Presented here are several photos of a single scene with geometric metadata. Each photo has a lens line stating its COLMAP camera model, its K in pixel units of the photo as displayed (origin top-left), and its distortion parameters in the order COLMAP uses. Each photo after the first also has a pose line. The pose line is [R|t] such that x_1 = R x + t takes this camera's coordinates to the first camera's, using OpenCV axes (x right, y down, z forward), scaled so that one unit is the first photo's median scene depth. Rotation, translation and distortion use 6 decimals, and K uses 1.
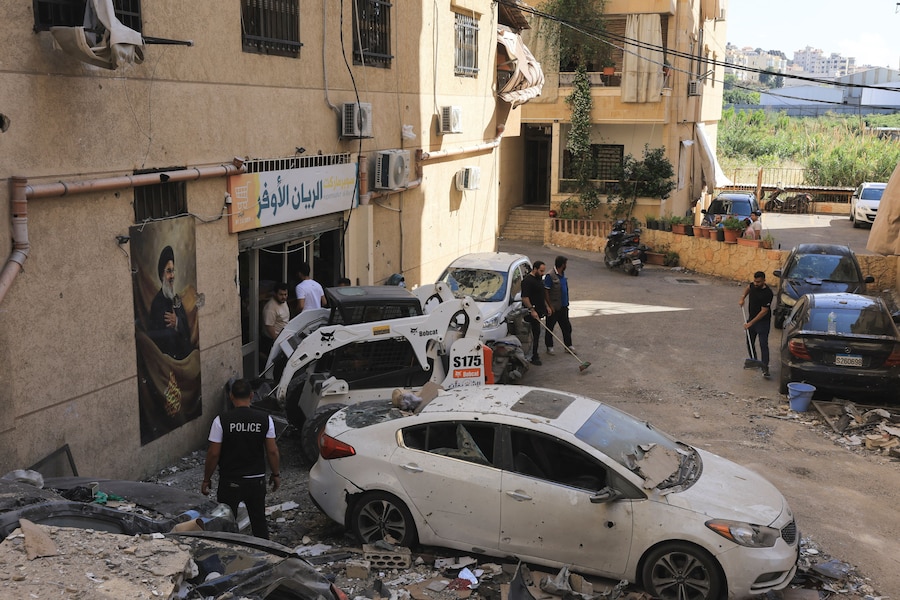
lens RADIAL K [[990.1, 0, 450.0], [0, 990.1, 300.0], [0, 0, 1]] dist [0.021845, 0.014863]
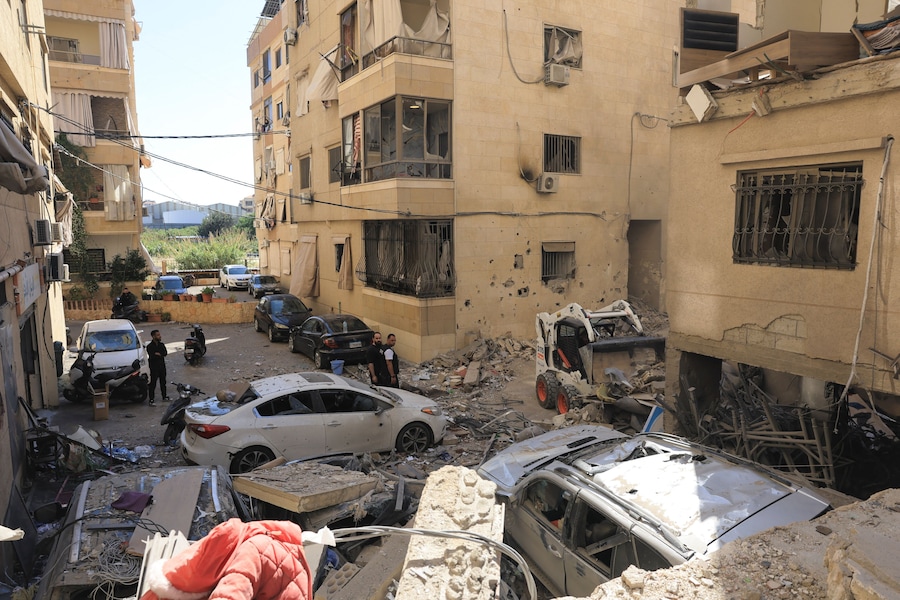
lens RADIAL K [[611.9, 0, 450.0], [0, 611.9, 300.0], [0, 0, 1]] dist [-0.112684, 0.085201]
pose [[0.659883, -0.103403, 0.744220, -0.374815], [0.152471, 0.988306, 0.002124, -0.001060], [-0.735736, 0.112071, 0.667932, 0.033934]]
